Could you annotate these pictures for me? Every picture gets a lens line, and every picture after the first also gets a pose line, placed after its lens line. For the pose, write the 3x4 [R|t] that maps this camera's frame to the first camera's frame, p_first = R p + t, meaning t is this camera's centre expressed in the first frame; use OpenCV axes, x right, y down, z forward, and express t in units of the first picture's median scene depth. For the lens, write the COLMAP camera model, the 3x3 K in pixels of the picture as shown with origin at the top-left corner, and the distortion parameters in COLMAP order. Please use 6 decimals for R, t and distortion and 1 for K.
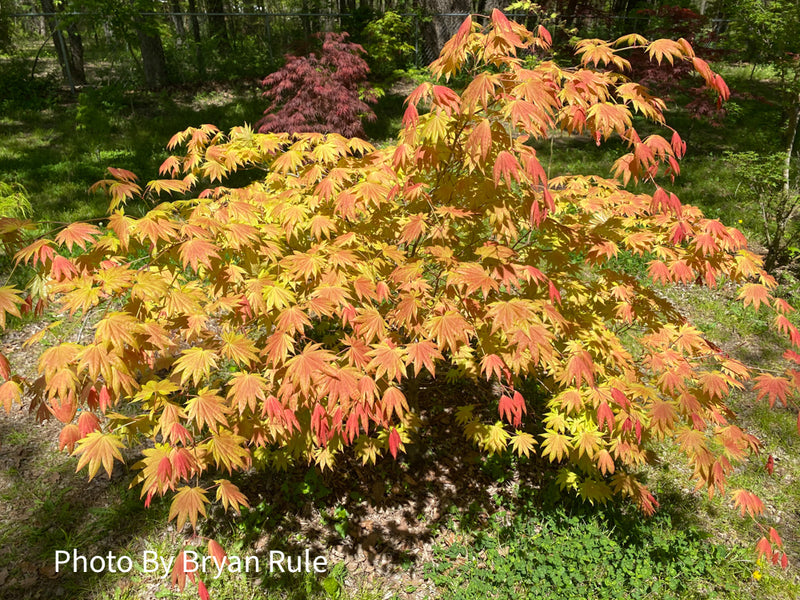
lens RADIAL K [[595.4, 0, 377.3], [0, 595.4, 300.1], [0, 0, 1]] dist [0.039706, -0.007742]
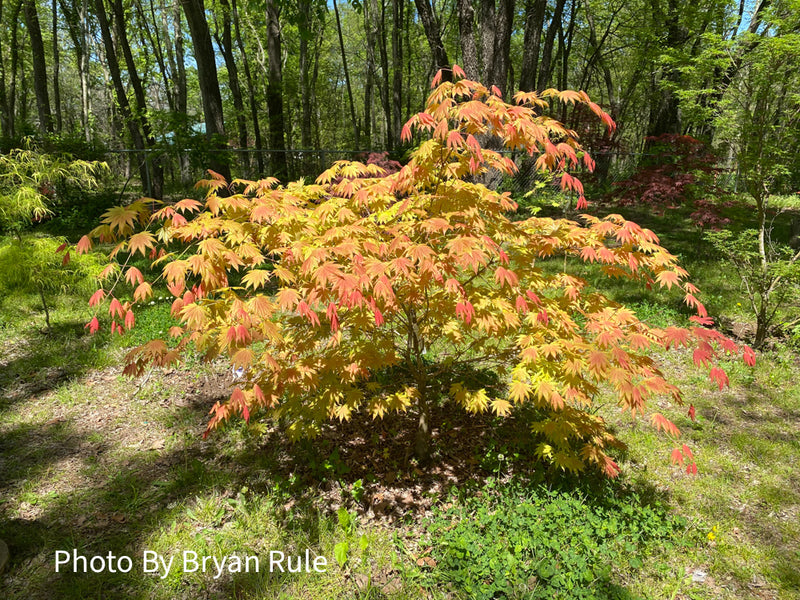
lens RADIAL K [[595.4, 0, 377.3], [0, 595.4, 300.1], [0, 0, 1]] dist [0.039706, -0.007742]
pose [[0.996678, 0.017824, -0.079467, 0.075911], [-0.034834, 0.975297, -0.218136, 0.285957], [0.073616, 0.220179, 0.972678, -0.265376]]
